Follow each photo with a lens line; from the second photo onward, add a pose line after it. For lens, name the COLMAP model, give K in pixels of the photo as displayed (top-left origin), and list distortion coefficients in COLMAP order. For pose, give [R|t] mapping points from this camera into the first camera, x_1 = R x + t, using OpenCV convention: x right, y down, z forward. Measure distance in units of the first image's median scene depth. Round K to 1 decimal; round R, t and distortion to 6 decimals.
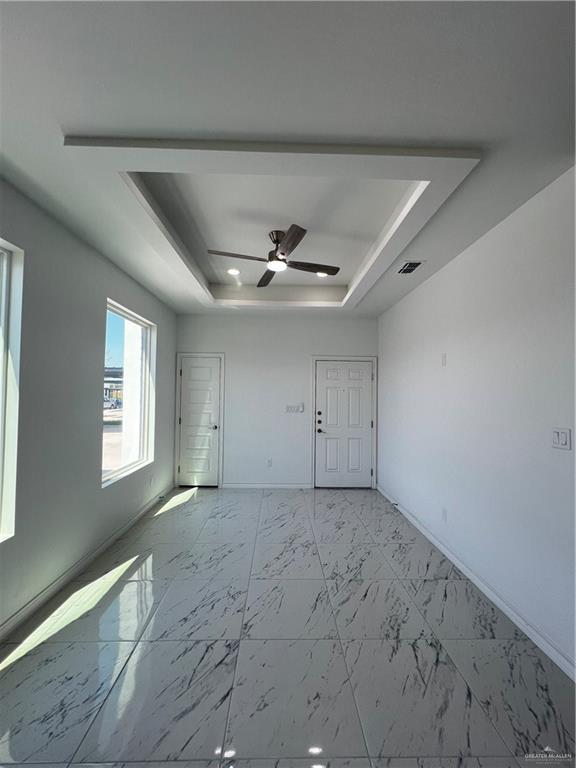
lens RADIAL K [[304.9, 0, 288.0], [0, 304.9, 384.0], [0, 0, 1]] dist [0.000515, 0.000768]
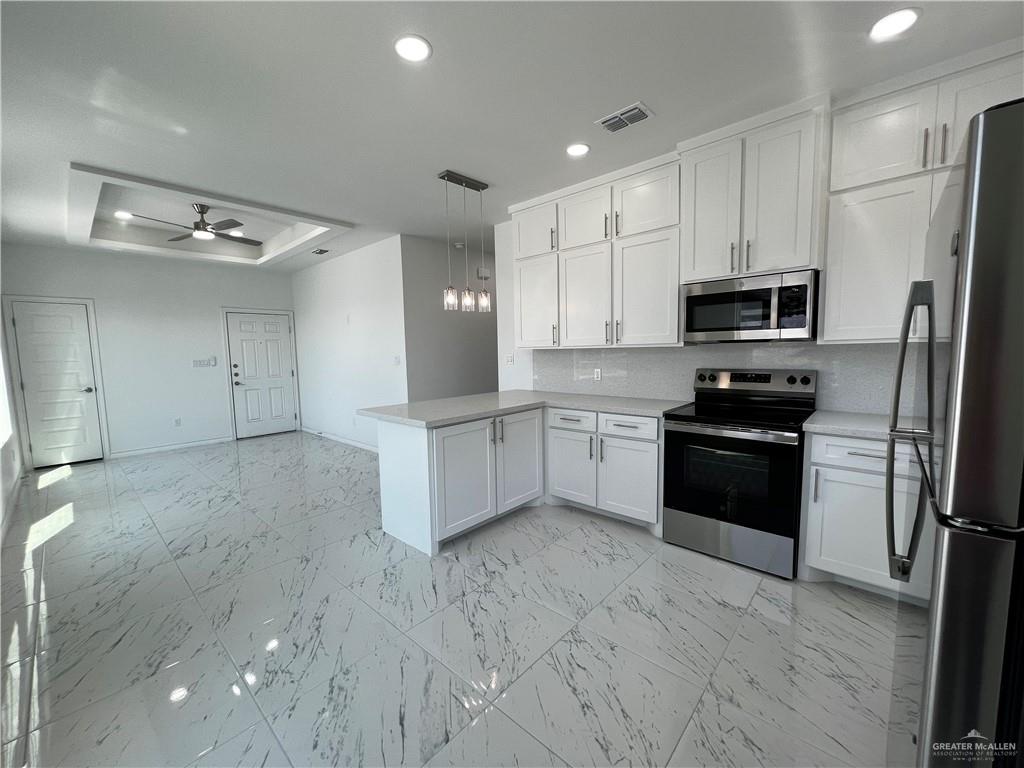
lens RADIAL K [[406.5, 0, 513.6], [0, 406.5, 386.3], [0, 0, 1]] dist [0.000515, 0.000768]
pose [[0.688068, -0.094224, 0.719503, -0.241581], [0.004763, 0.992099, 0.125367, -0.001043], [-0.725631, -0.082834, 0.683080, -0.595775]]
